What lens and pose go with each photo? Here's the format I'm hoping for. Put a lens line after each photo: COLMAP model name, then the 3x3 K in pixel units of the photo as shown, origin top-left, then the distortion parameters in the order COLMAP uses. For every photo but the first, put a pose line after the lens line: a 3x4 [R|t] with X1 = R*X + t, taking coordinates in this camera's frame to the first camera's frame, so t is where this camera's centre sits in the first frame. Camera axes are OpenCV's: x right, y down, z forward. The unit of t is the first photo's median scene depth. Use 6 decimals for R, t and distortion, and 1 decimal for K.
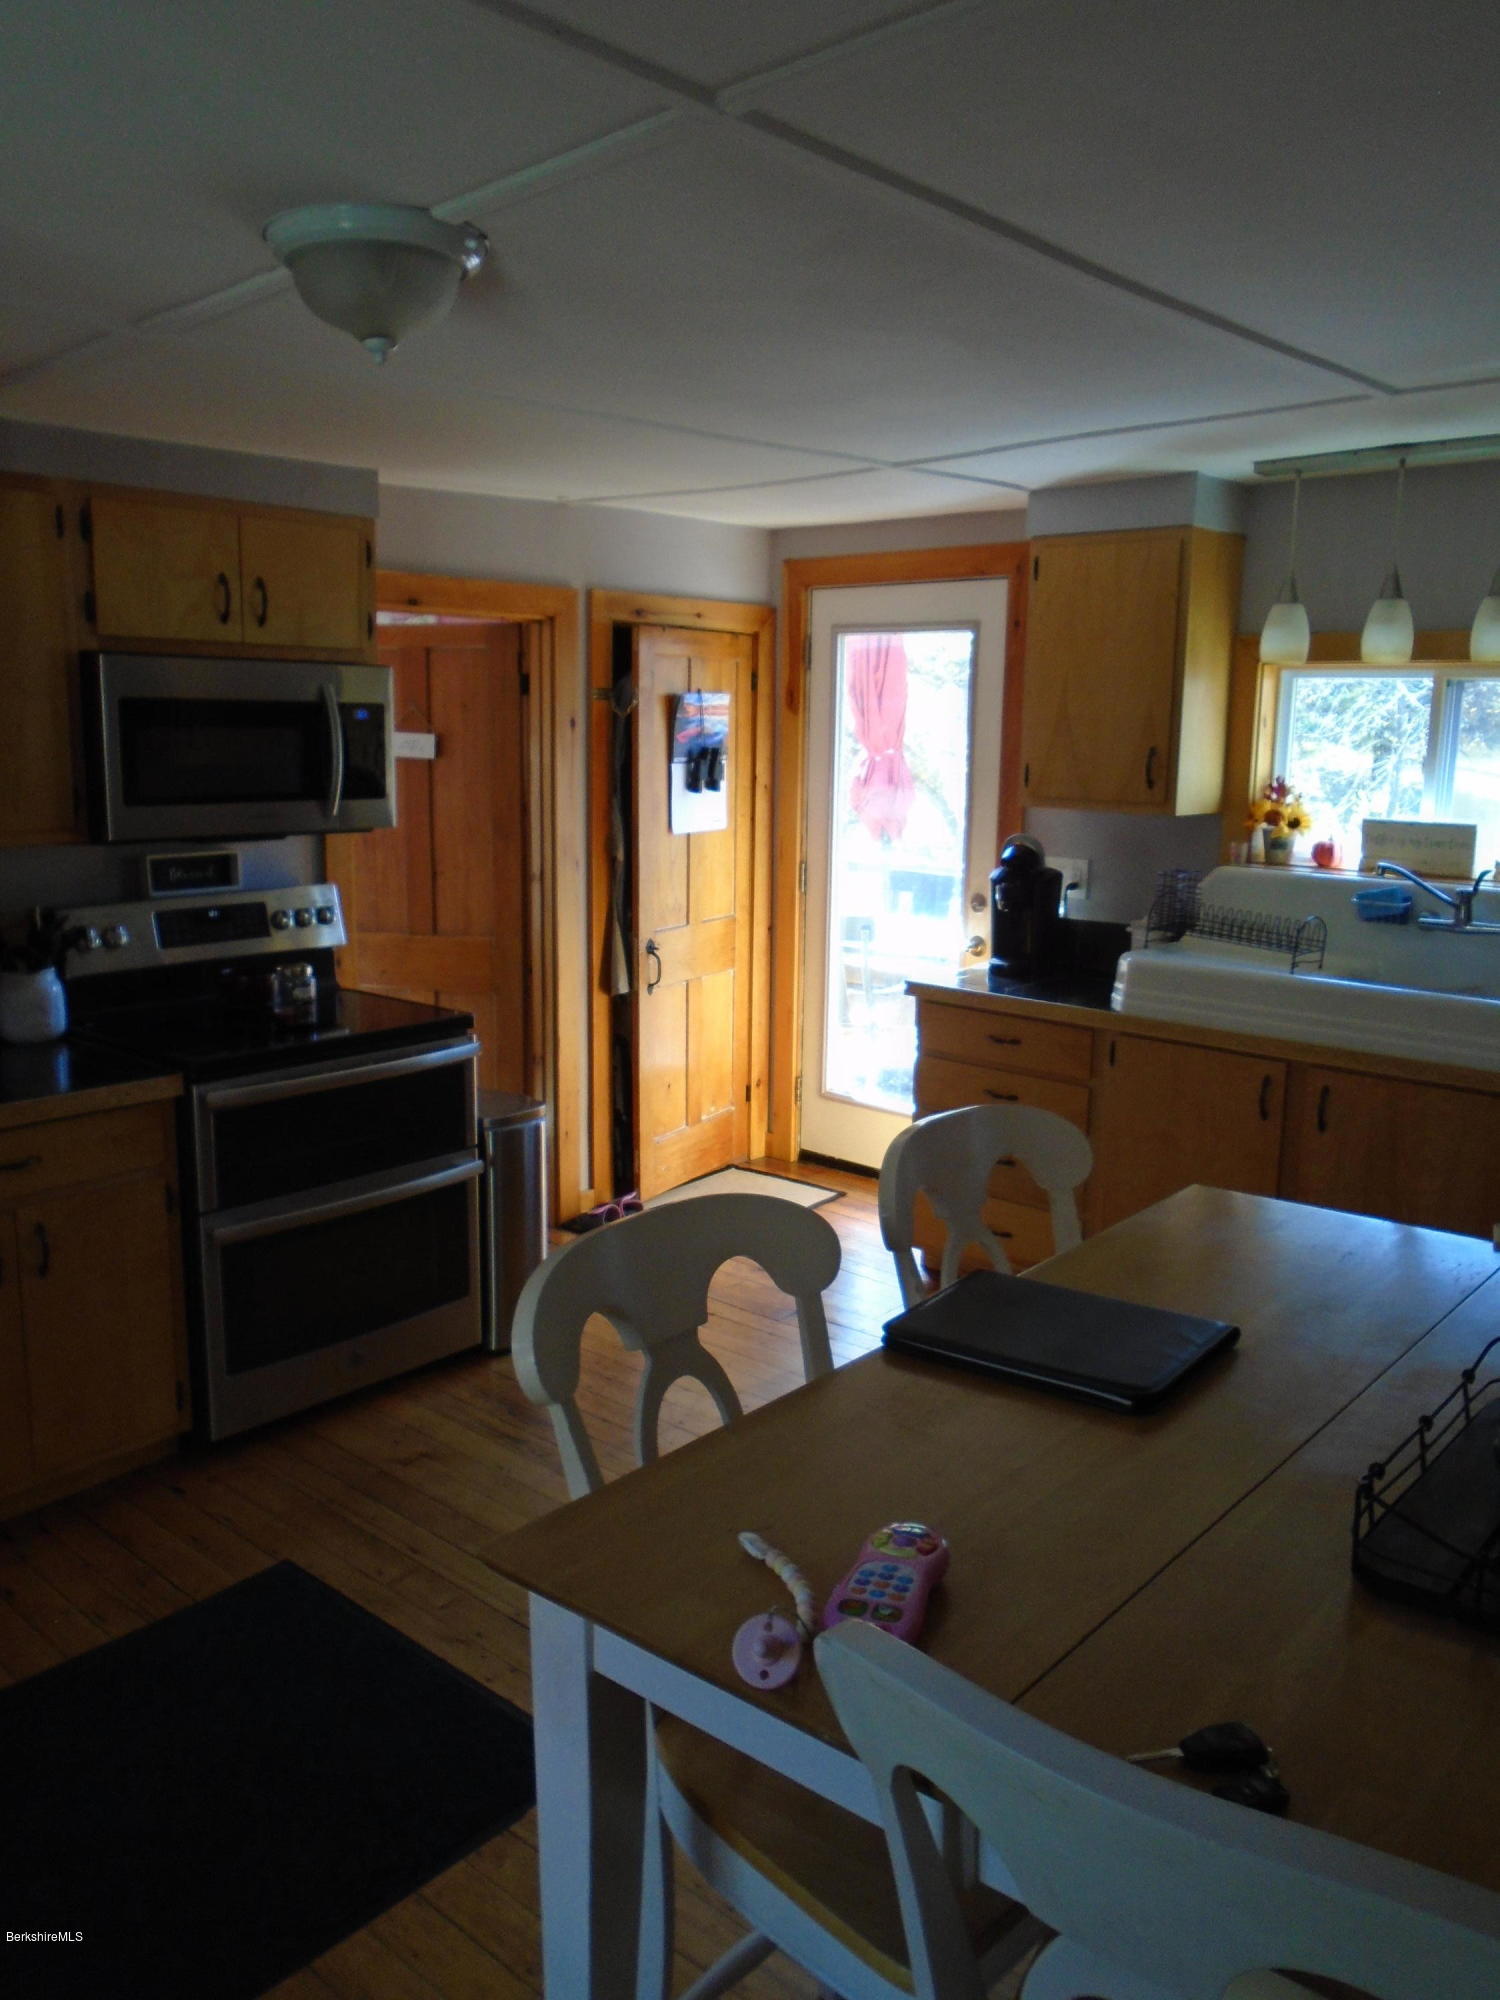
lens RADIAL K [[1551.8, 0, 748.7], [0, 1551.8, 996.6], [0, 0, 1]] dist [-0.003454, 0.000843]
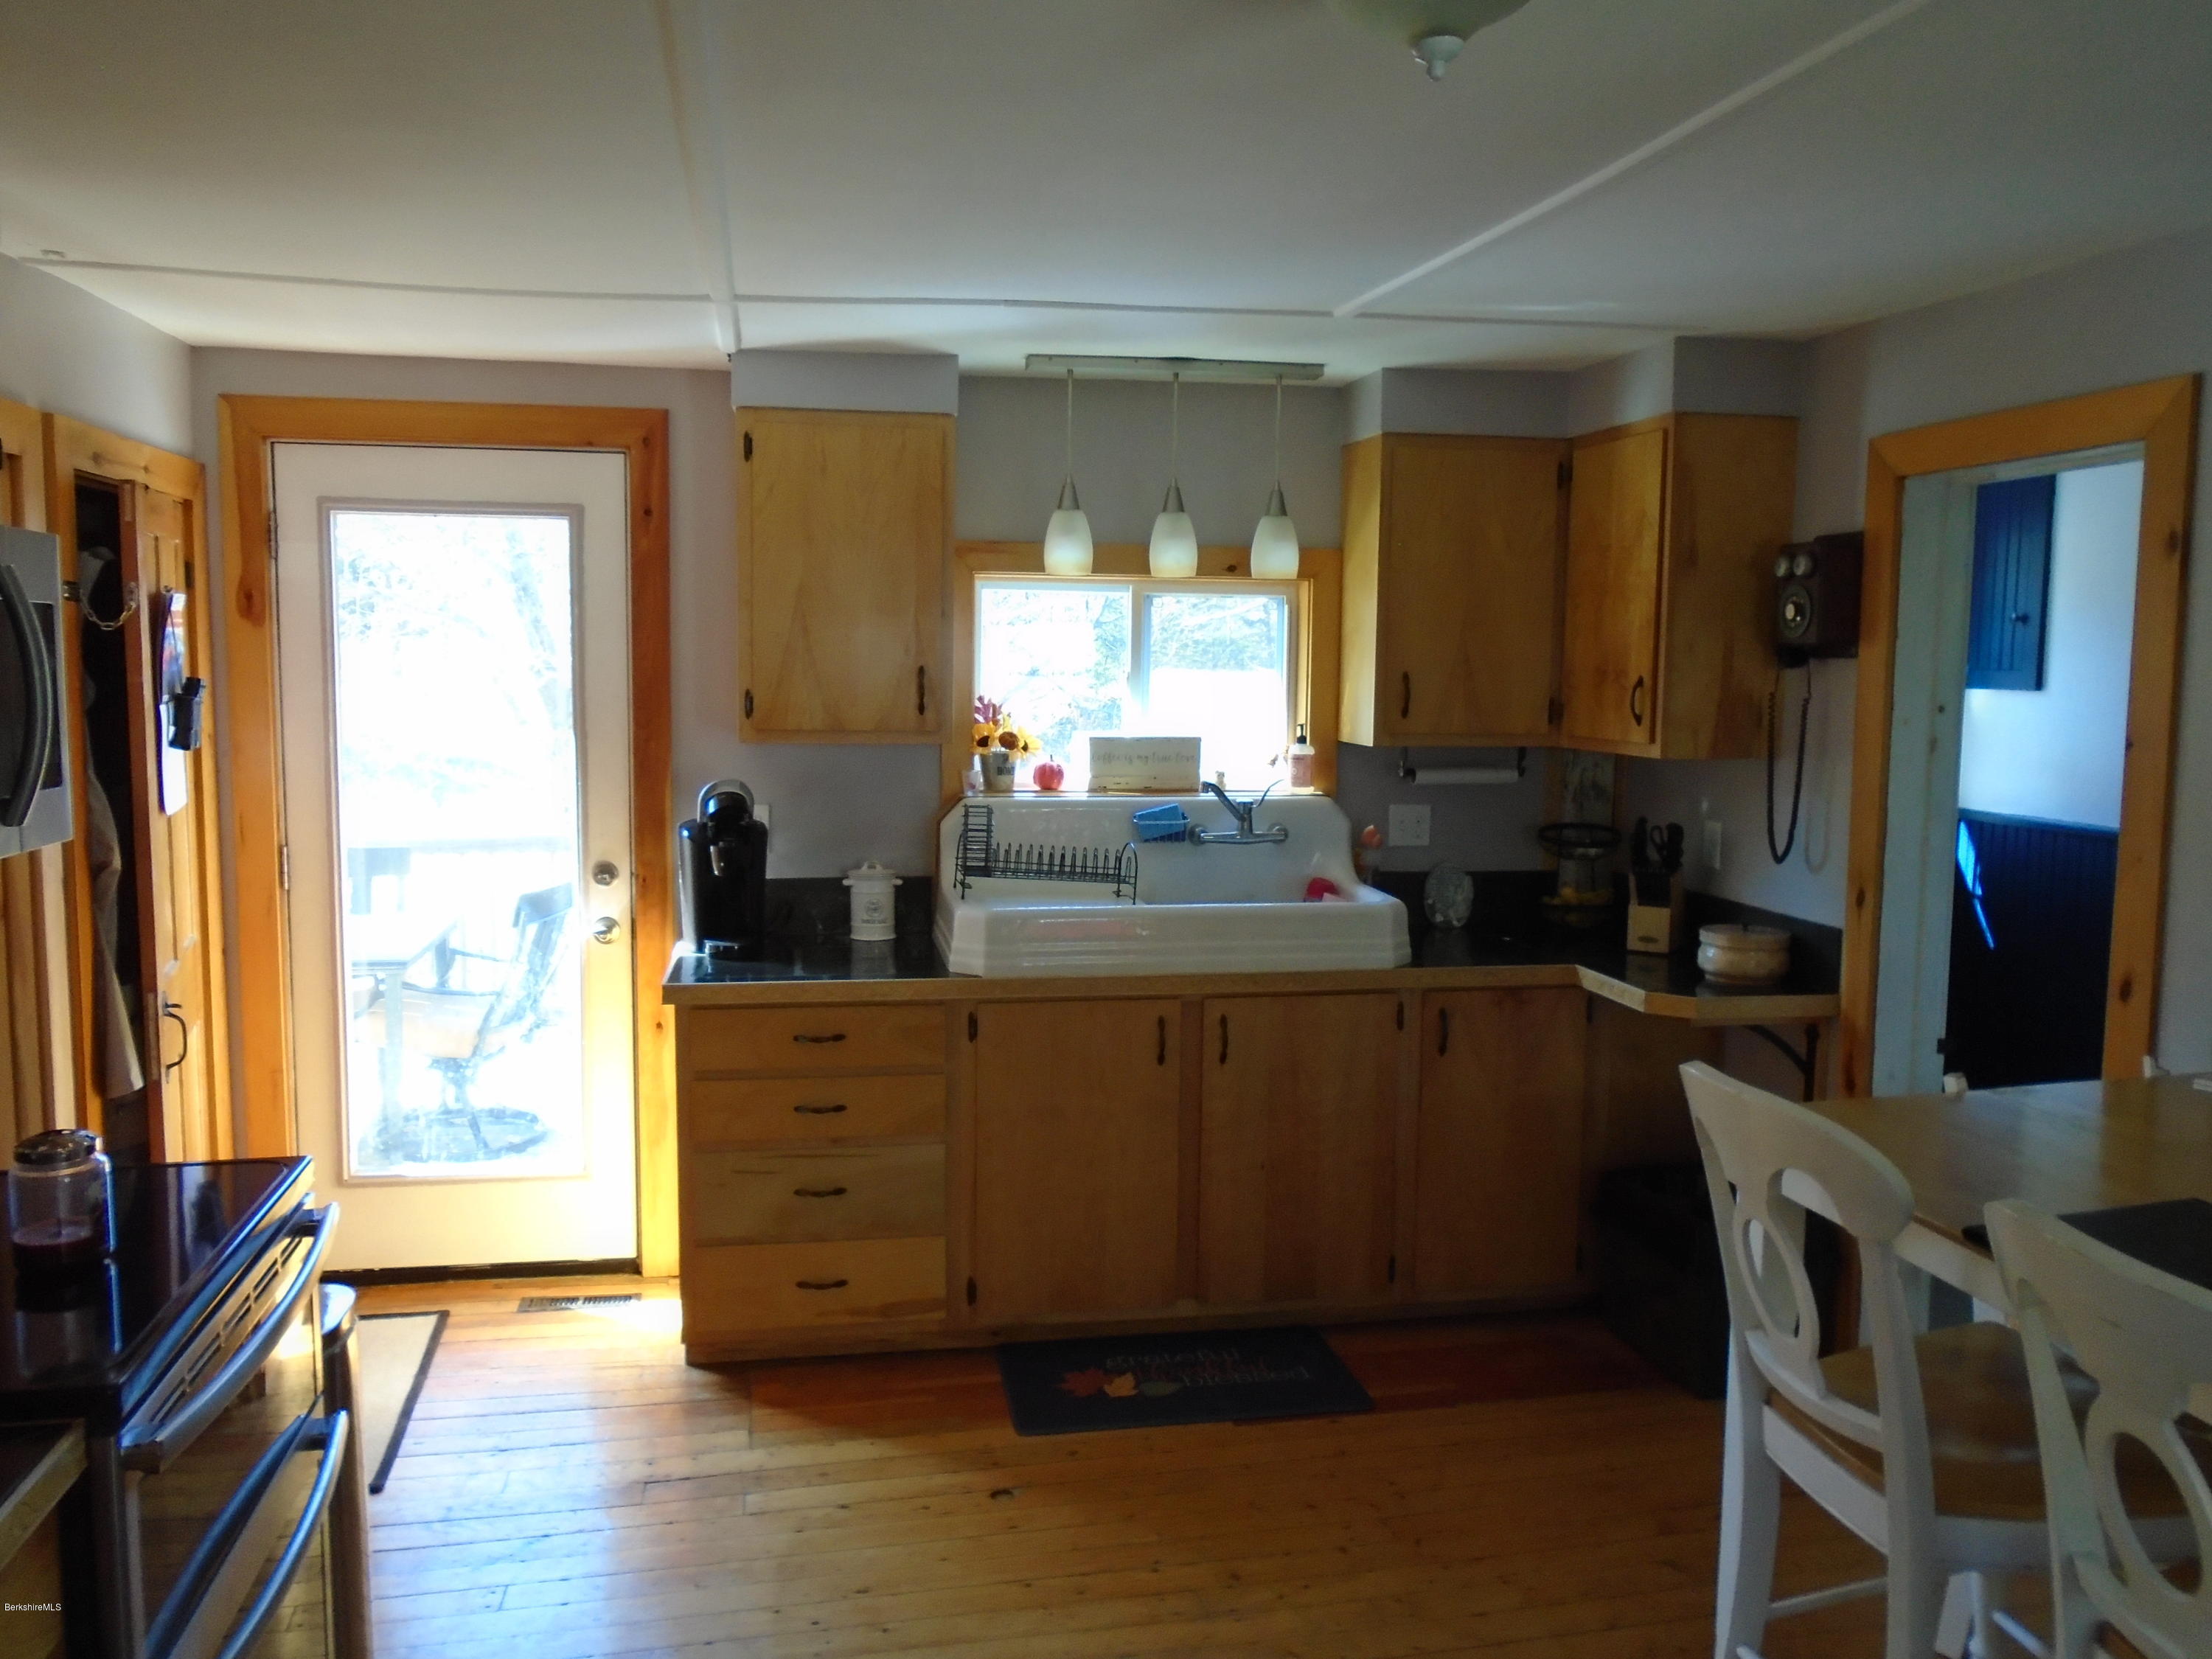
lens RADIAL K [[1716.3, 0, 1102.2], [0, 1716.3, 826.8], [0, 0, 1]] dist [-0.003454, 0.000843]
pose [[0.608351, -0.088468, 0.788722, -0.445412], [0.139169, 0.990262, 0.003732, -0.064142], [-0.781372, 0.107495, 0.614738, 0.359068]]
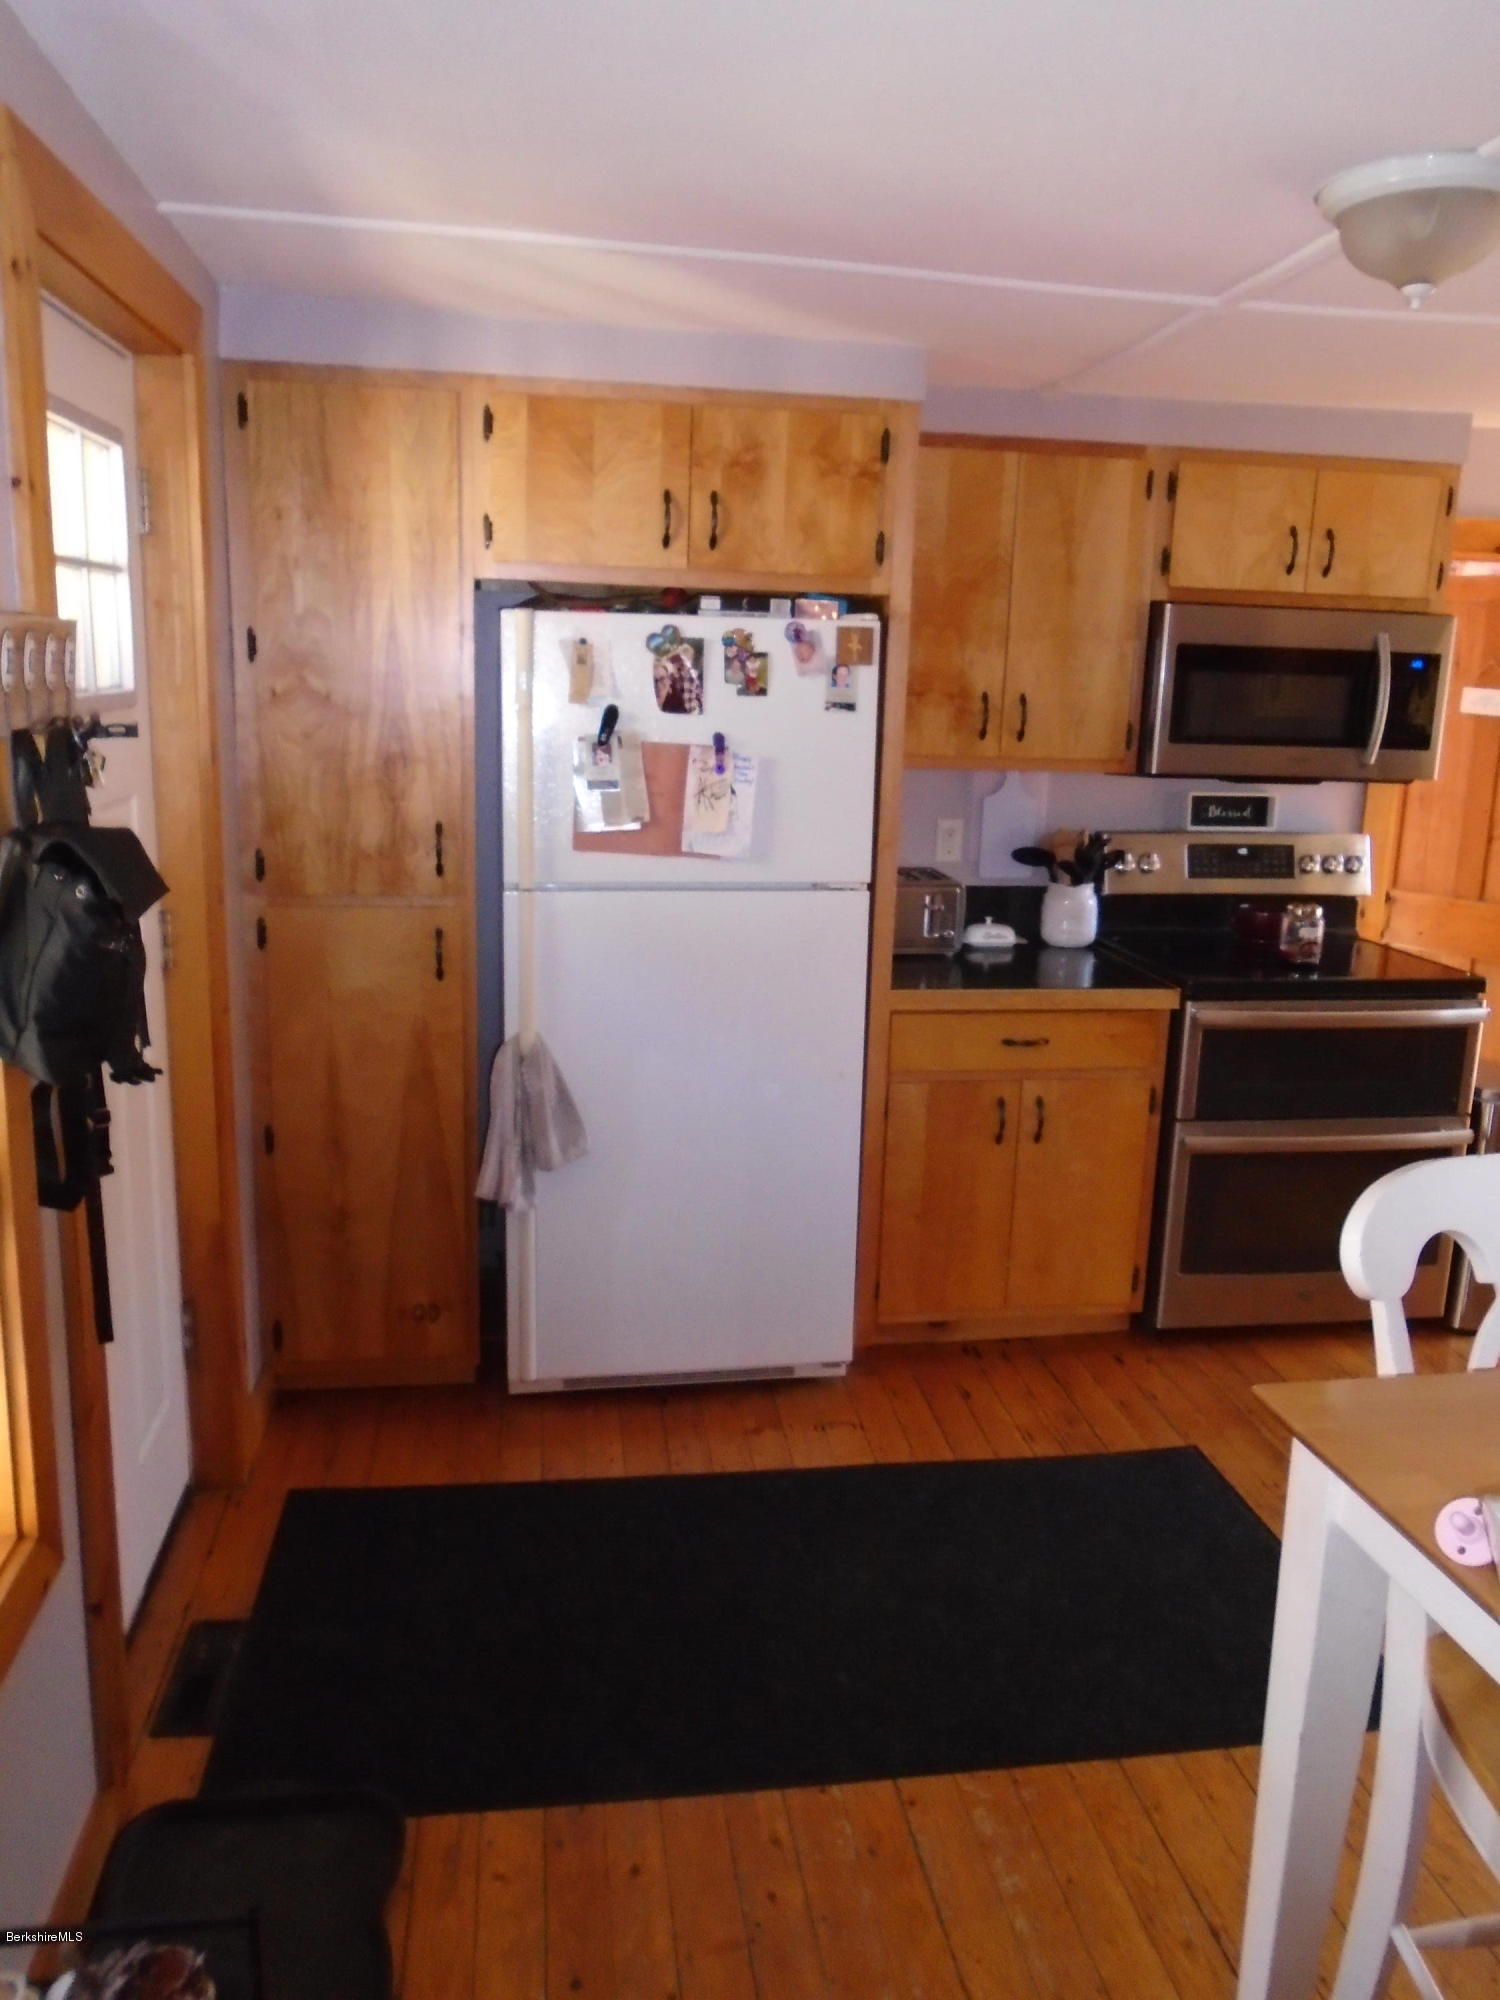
lens RADIAL K [[1551.8, 0, 749.5], [0, 1551.8, 985.4], [0, 0, 1]] dist [-0.003454, 0.000843]
pose [[0.771989, 0.141967, -0.619579, 0.067147], [-0.132929, 0.989244, 0.061042, 0.018167], [0.621581, 0.035237, 0.782557, -0.036060]]
